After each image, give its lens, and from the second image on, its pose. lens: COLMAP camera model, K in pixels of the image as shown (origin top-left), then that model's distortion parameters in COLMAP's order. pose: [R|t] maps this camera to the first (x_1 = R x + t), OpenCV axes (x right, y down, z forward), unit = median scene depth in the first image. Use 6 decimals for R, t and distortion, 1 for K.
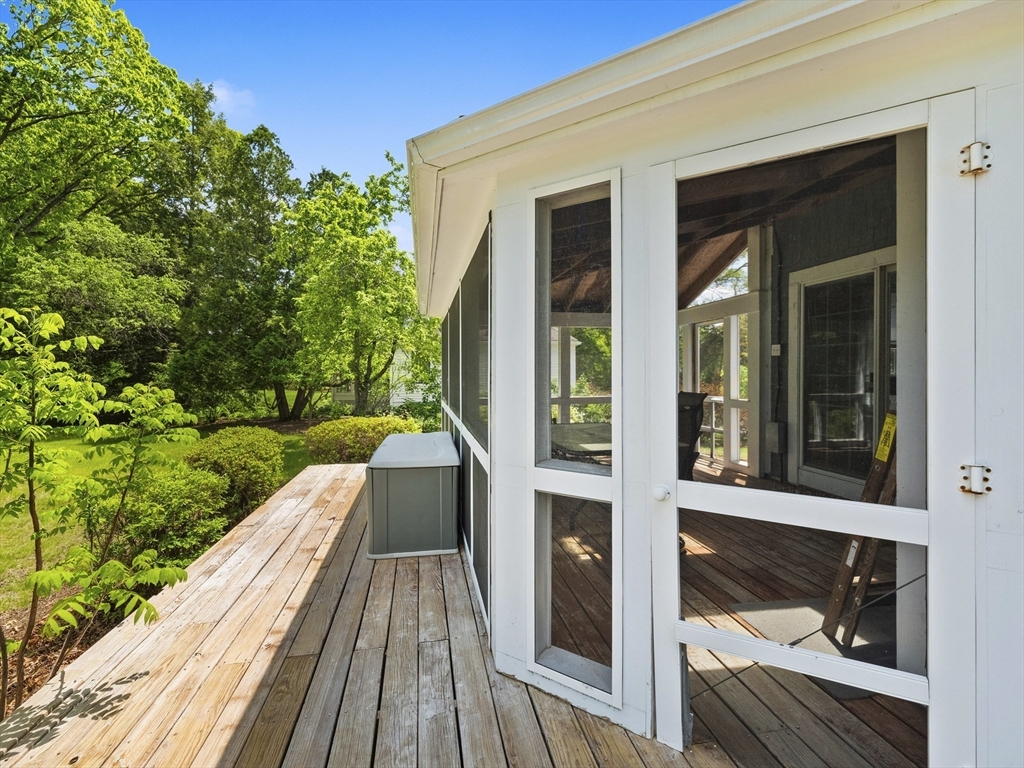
lens RADIAL K [[471.3, 0, 514.5], [0, 471.3, 380.4], [0, 0, 1]] dist [-0.000654, -0.000005]
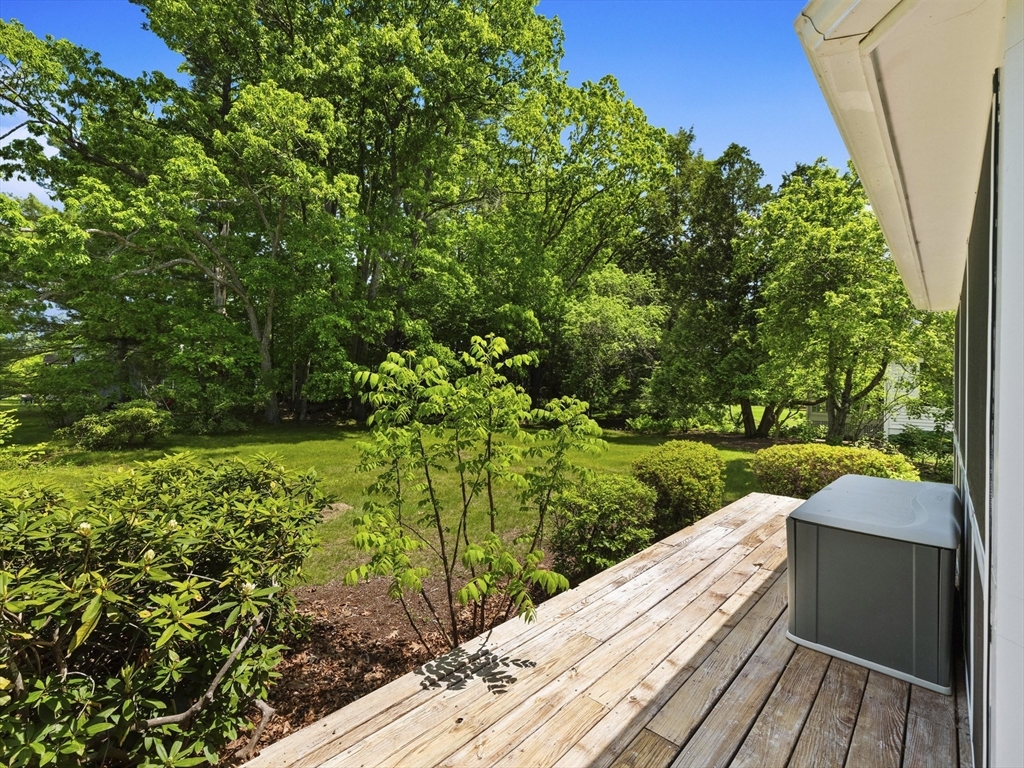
lens RADIAL K [[468.7, 0, 515.6], [0, 468.7, 381.3], [0, 0, 1]] dist [0.000367, 0.000254]
pose [[0.589476, 0.006933, -0.807756, 0.010671], [-0.031707, 0.999391, -0.014561, -0.001999], [0.807163, 0.034195, 0.589337, 0.062267]]
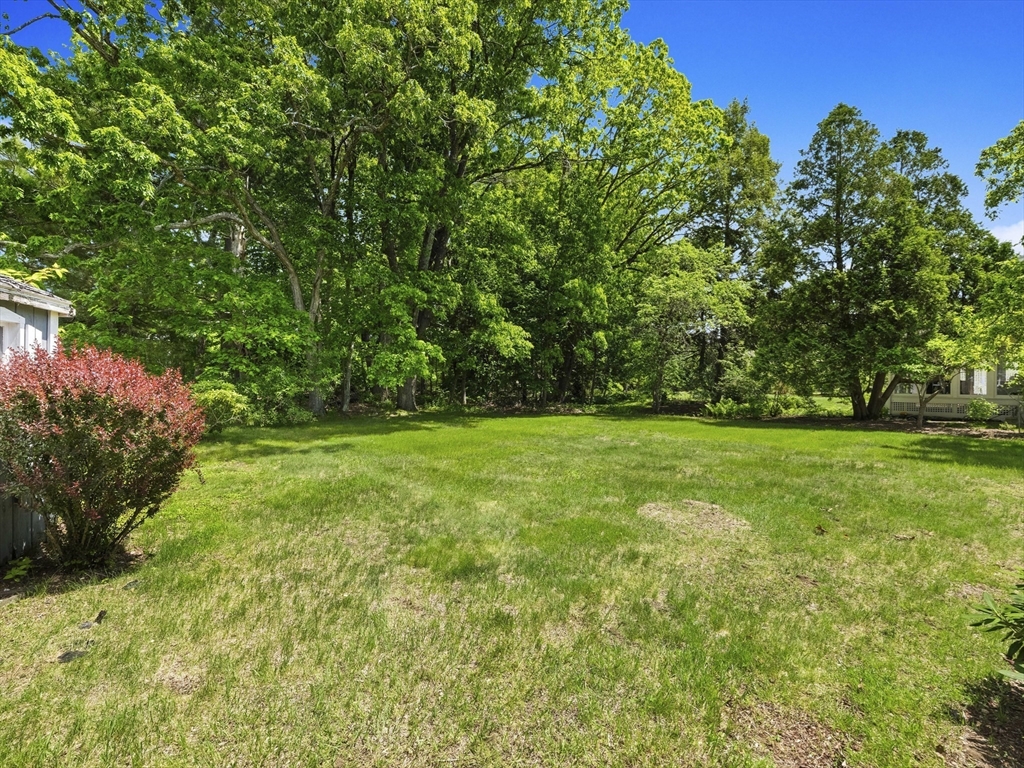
lens RADIAL K [[471.3, 0, 514.5], [0, 471.3, 380.4], [0, 0, 1]] dist [-0.000654, -0.000005]
pose [[0.661039, 0.002882, -0.750346, -0.414032], [-0.018624, 0.999748, -0.012567, 0.057341], [0.750120, 0.022282, 0.660926, -0.167505]]
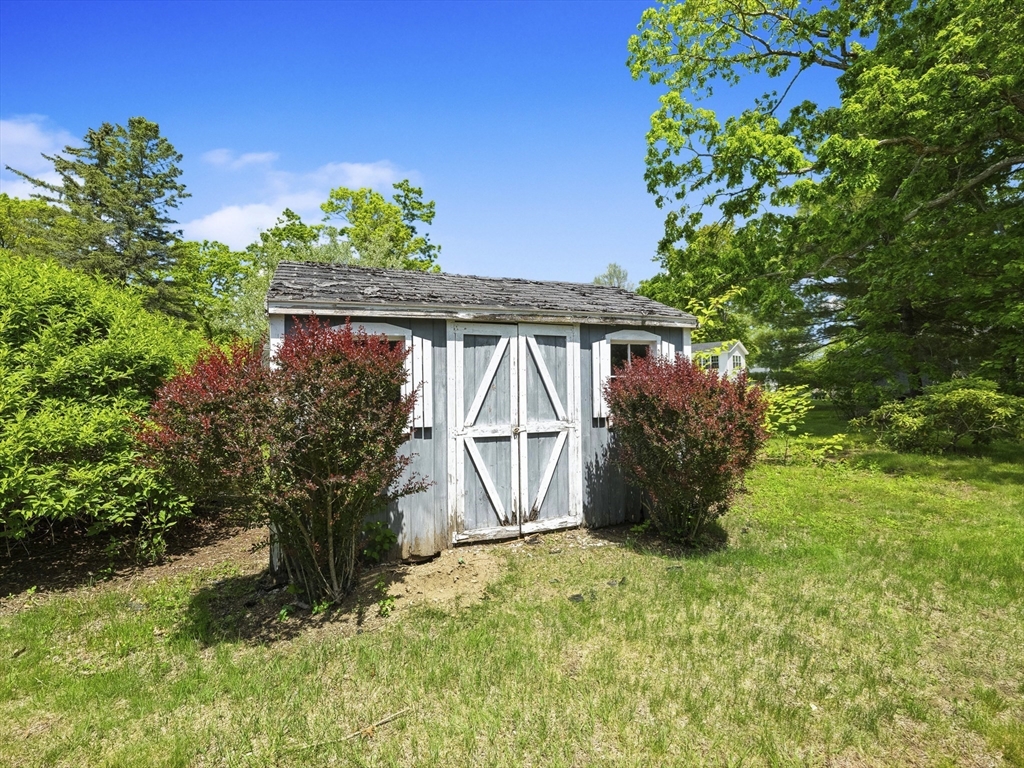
lens RADIAL K [[471.3, 0, 514.5], [0, 471.3, 380.4], [0, 0, 1]] dist [-0.000654, -0.000005]
pose [[-0.675654, 0.002734, -0.737214, -0.475127], [0.011659, 0.999908, -0.006978, 0.057894], [0.737127, -0.013310, -0.675624, -0.026115]]
